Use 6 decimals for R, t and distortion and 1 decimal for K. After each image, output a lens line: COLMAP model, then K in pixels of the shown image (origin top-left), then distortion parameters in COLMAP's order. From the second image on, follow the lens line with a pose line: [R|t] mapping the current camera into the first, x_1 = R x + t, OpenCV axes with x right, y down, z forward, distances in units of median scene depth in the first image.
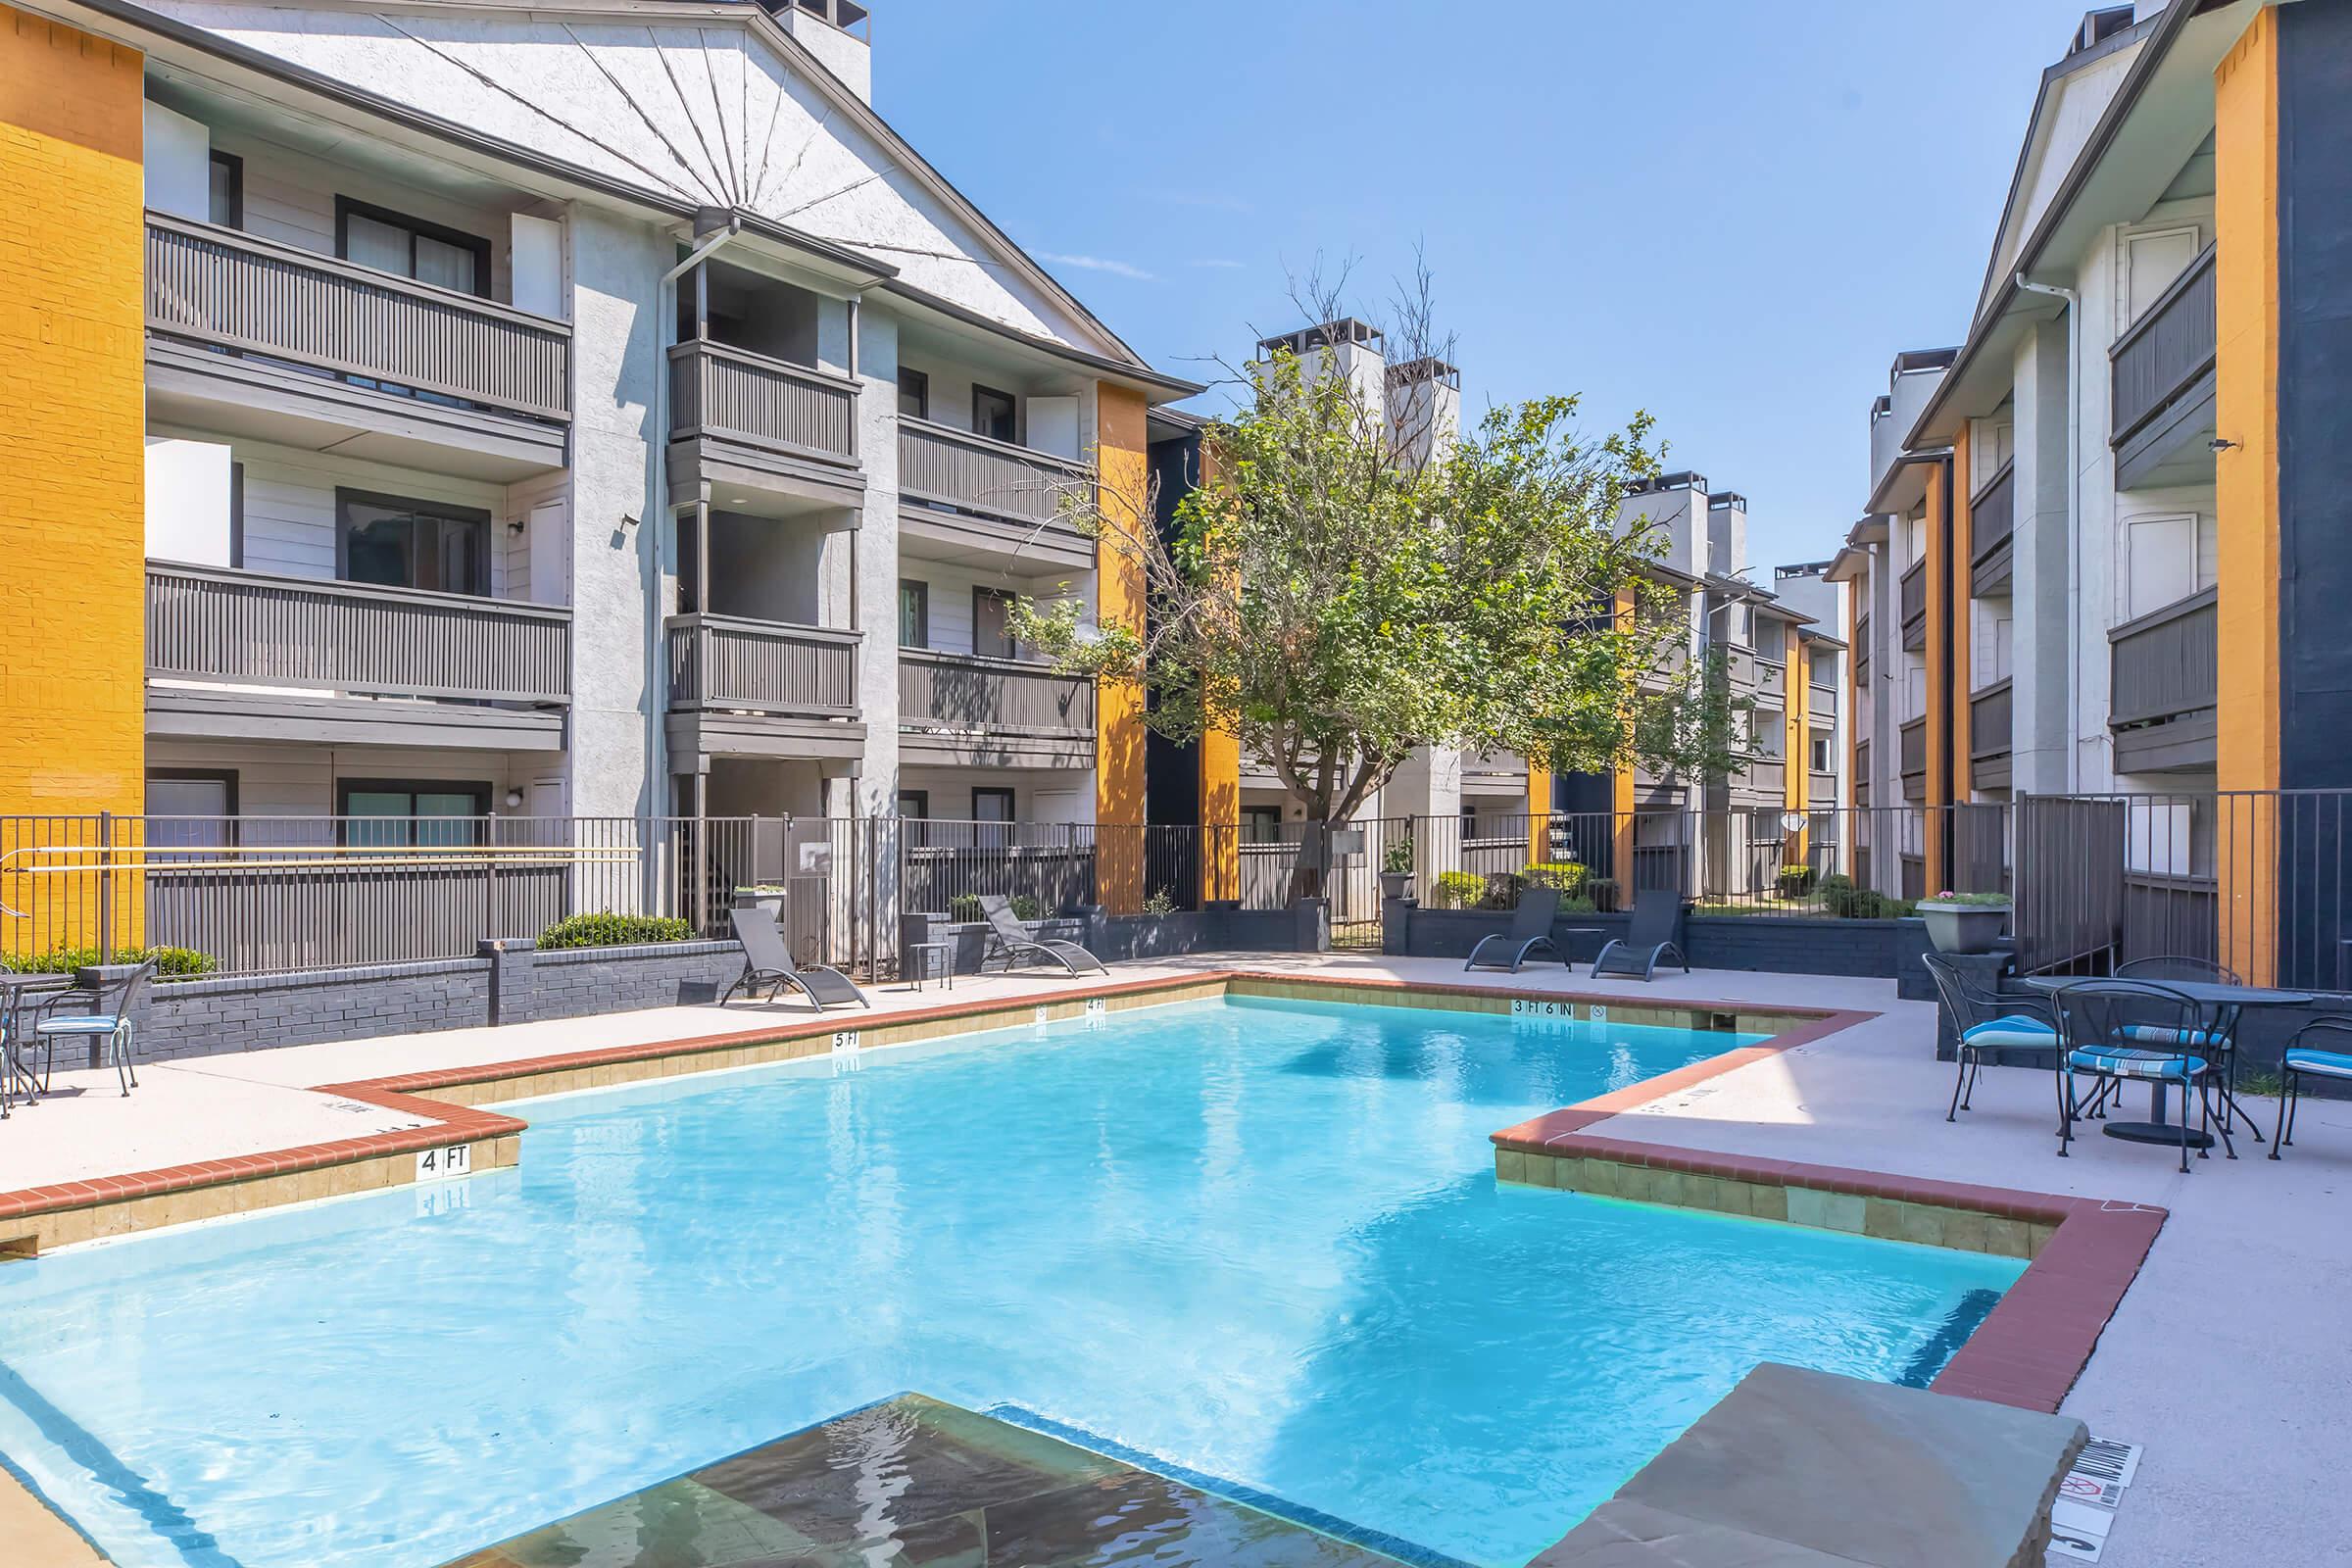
lens RADIAL K [[1463.3, 0, 1174.1], [0, 1463.3, 834.3], [0, 0, 1]] dist [0.009189, 0.000442]
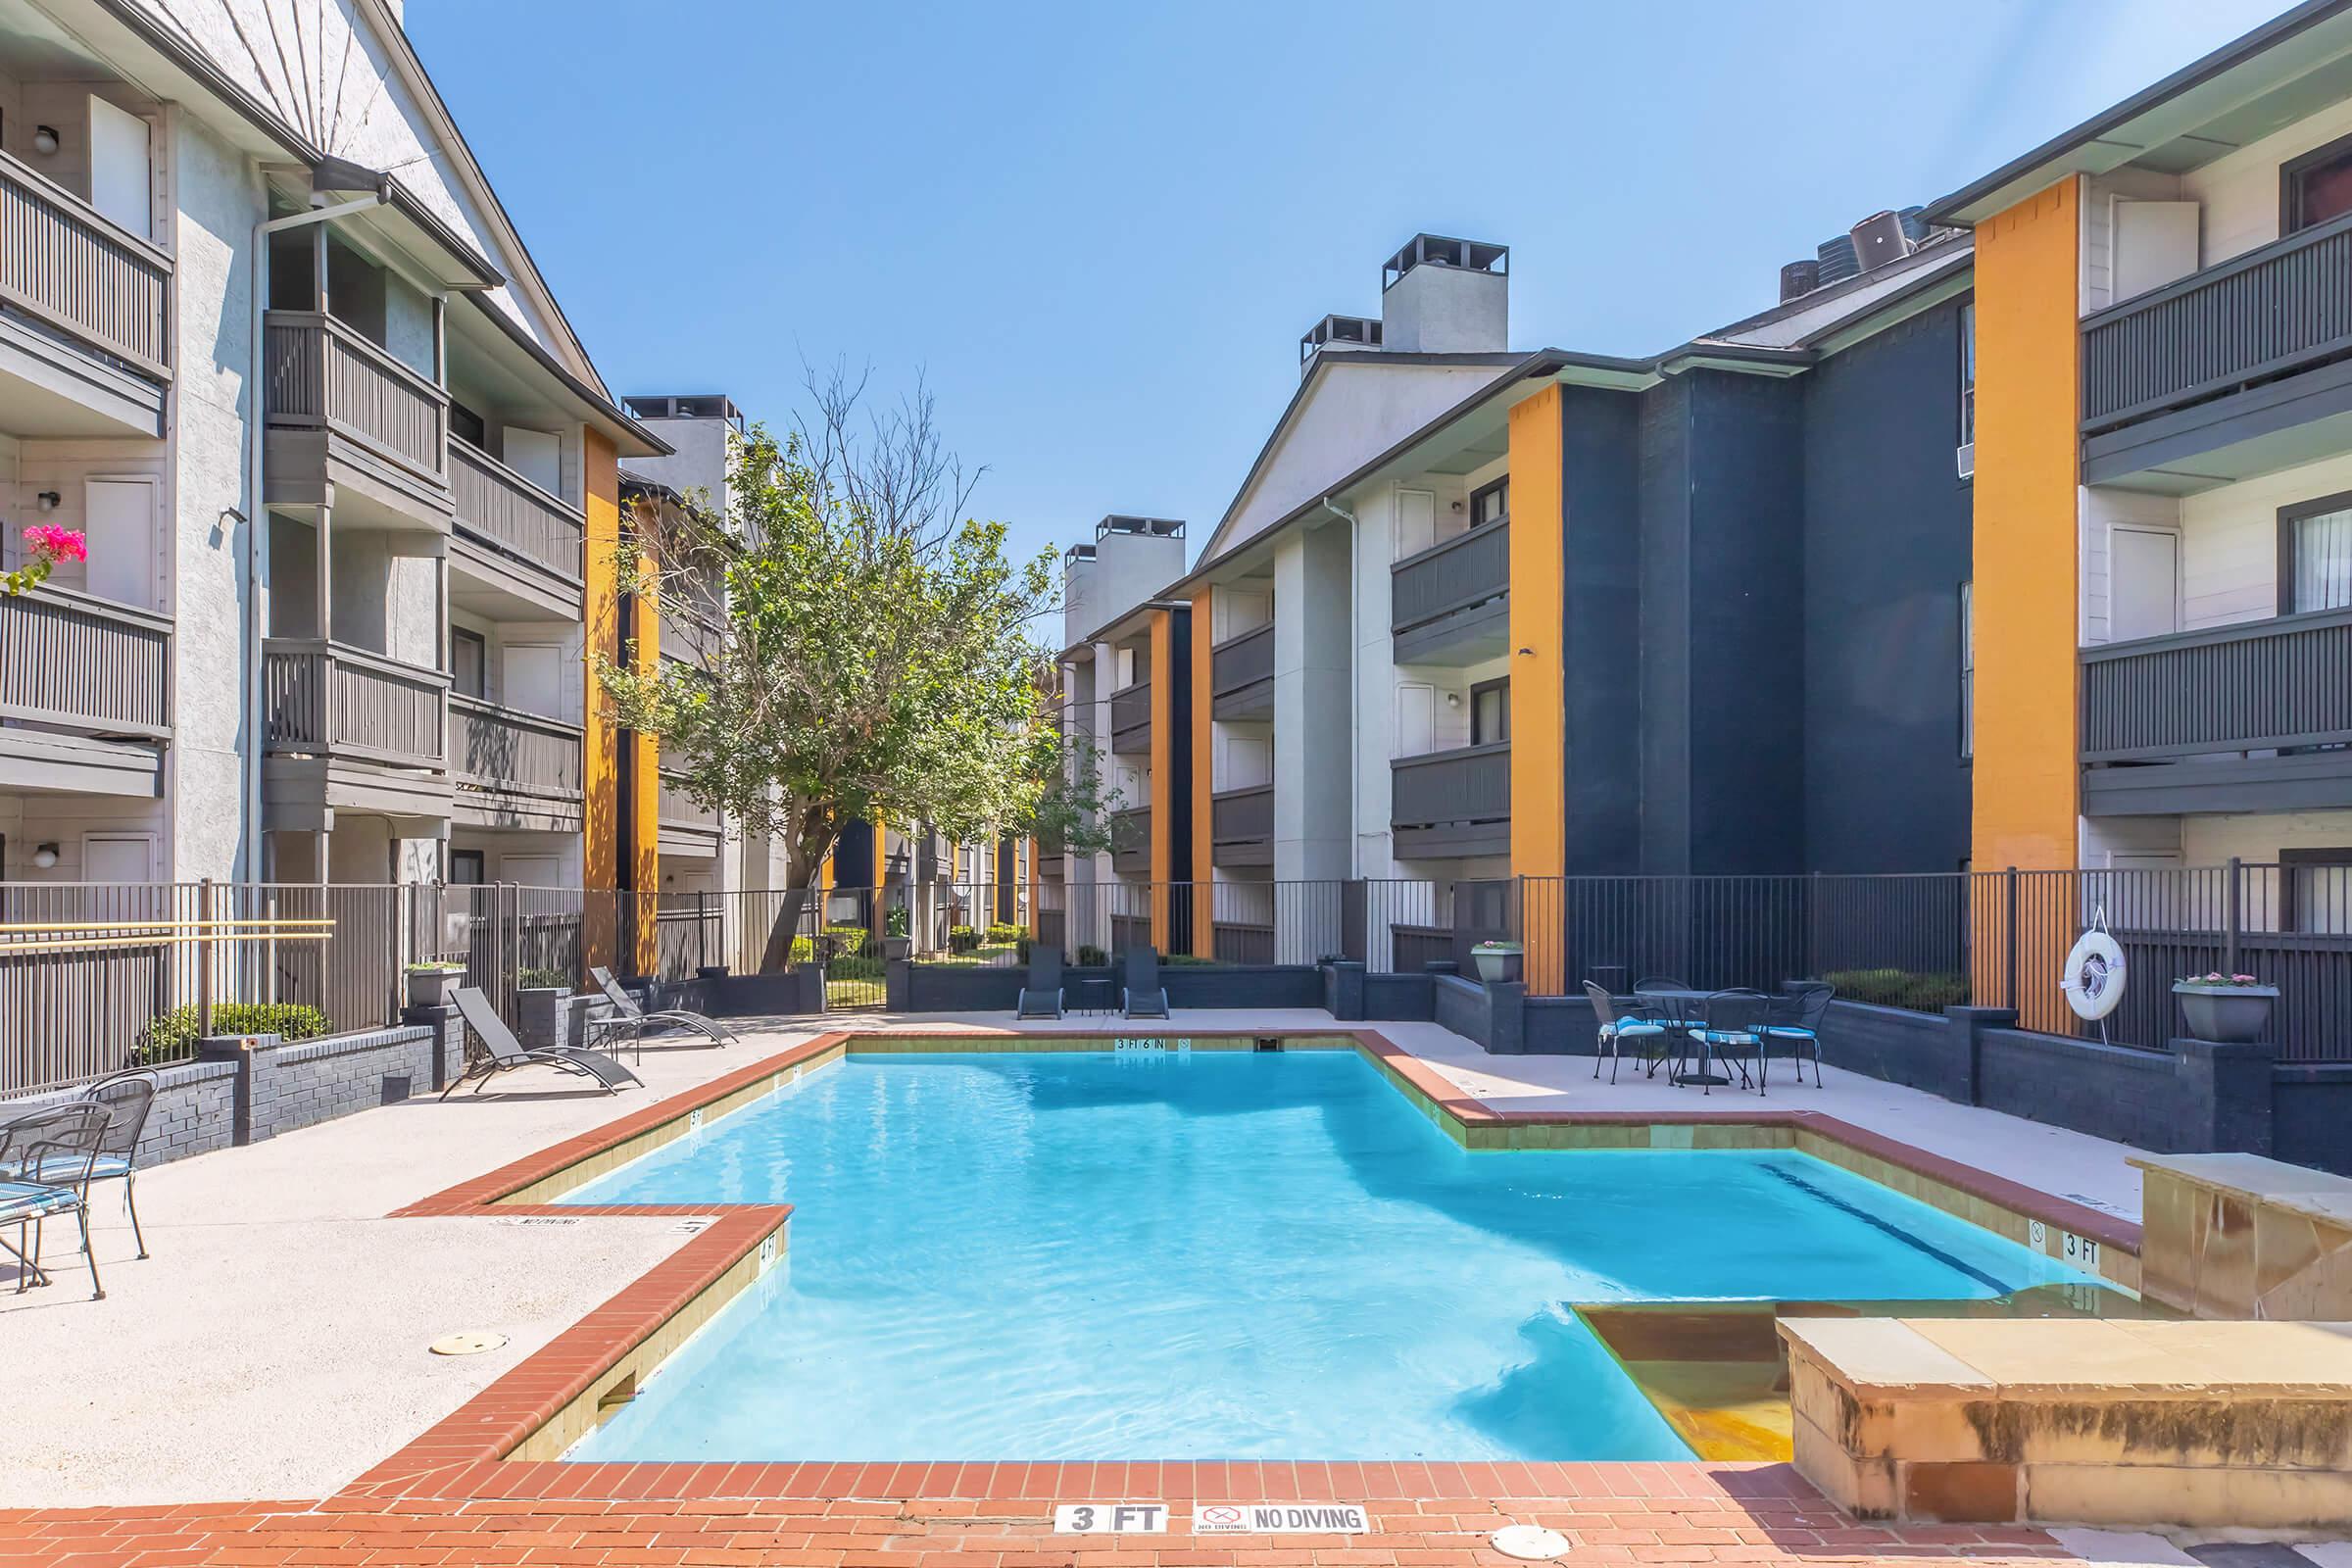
lens RADIAL K [[1414.0, 0, 1178.5], [0, 1414.0, 897.3], [0, 0, 1]] dist [0.003486, 0.001179]
pose [[0.772127, 0.000528, 0.635468, -0.464339], [-0.000456, 1.000000, -0.000276, -0.003738], [-0.635468, -0.000077, 0.772127, 0.064727]]
